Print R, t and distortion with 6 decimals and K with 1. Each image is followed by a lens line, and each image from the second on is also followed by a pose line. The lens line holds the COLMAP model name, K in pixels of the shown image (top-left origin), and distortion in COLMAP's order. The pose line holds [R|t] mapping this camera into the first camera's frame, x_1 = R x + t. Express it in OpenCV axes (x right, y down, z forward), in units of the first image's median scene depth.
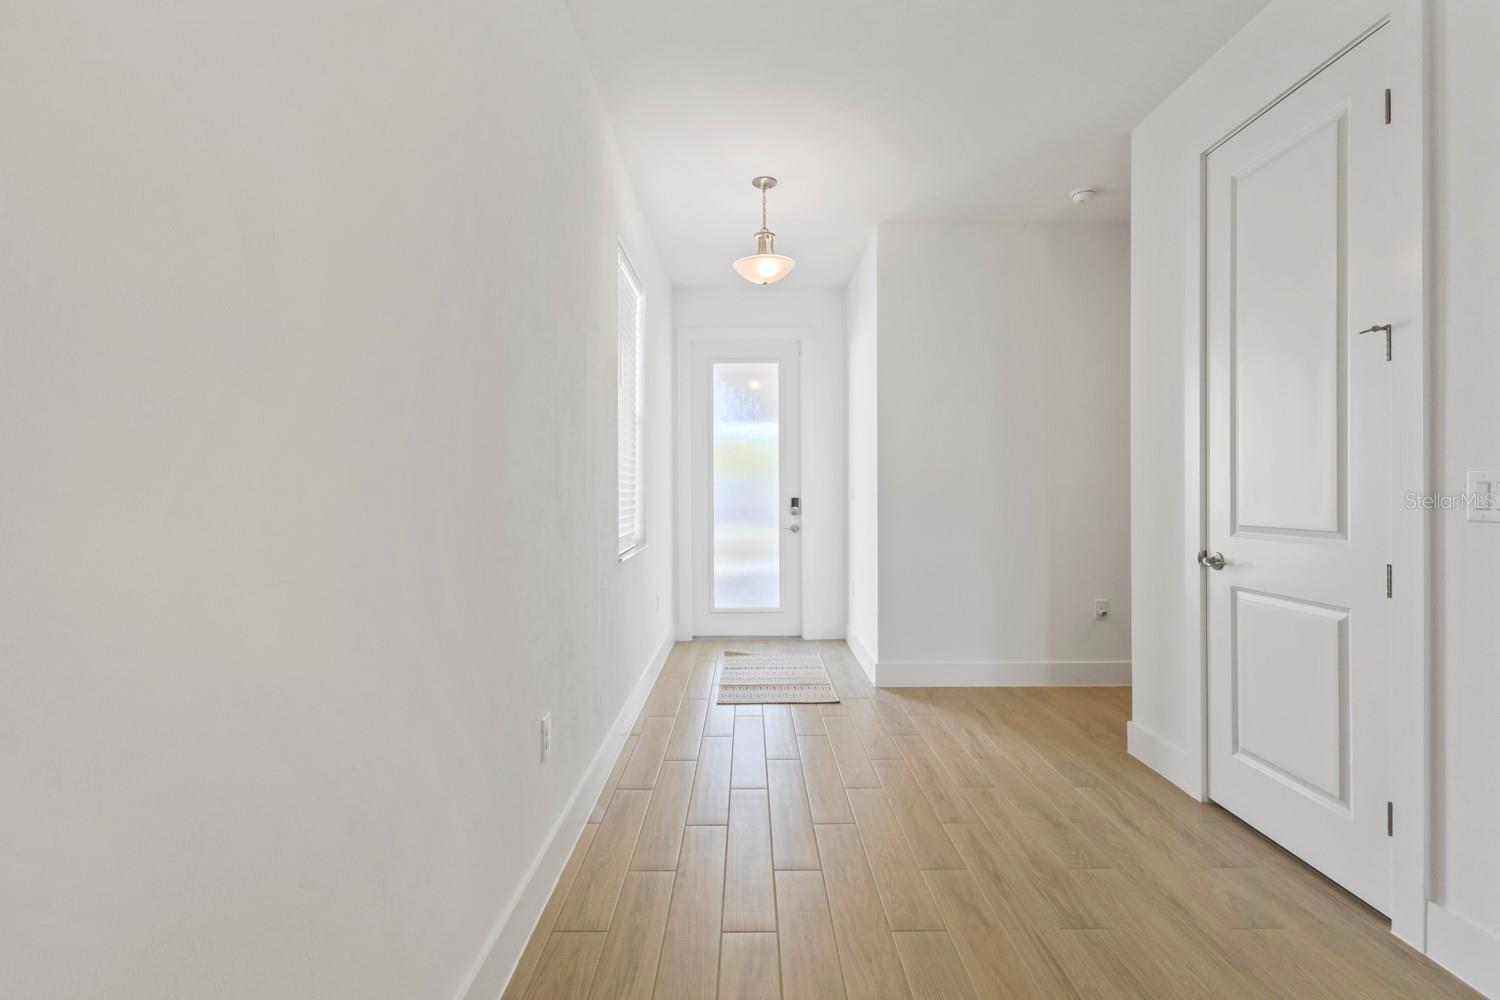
lens RADIAL K [[694.7, 0, 747.0], [0, 694.7, 488.8], [0, 0, 1]] dist [-0.000542, -0.000216]
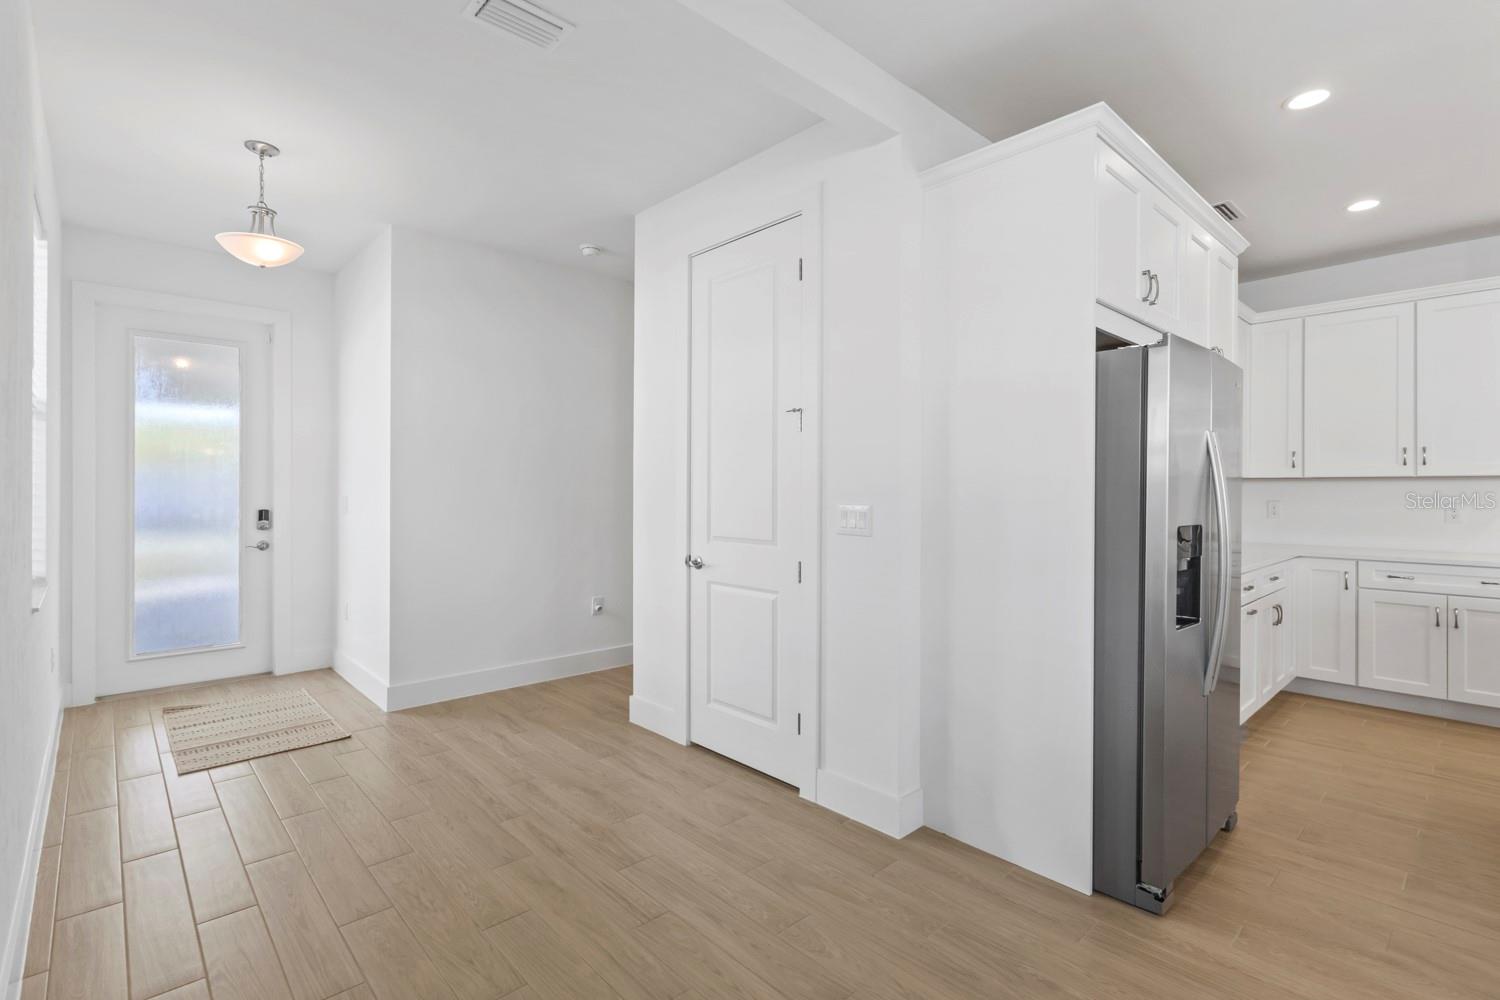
lens RADIAL K [[694.7, 0, 751.9], [0, 694.7, 488.4], [0, 0, 1]] dist [-0.000542, -0.000216]
pose [[0.731865, 0.007768, 0.681405, -0.141853], [-0.009208, 0.999956, -0.001510, -0.033966], [-0.681387, -0.005169, 0.731905, -0.046674]]
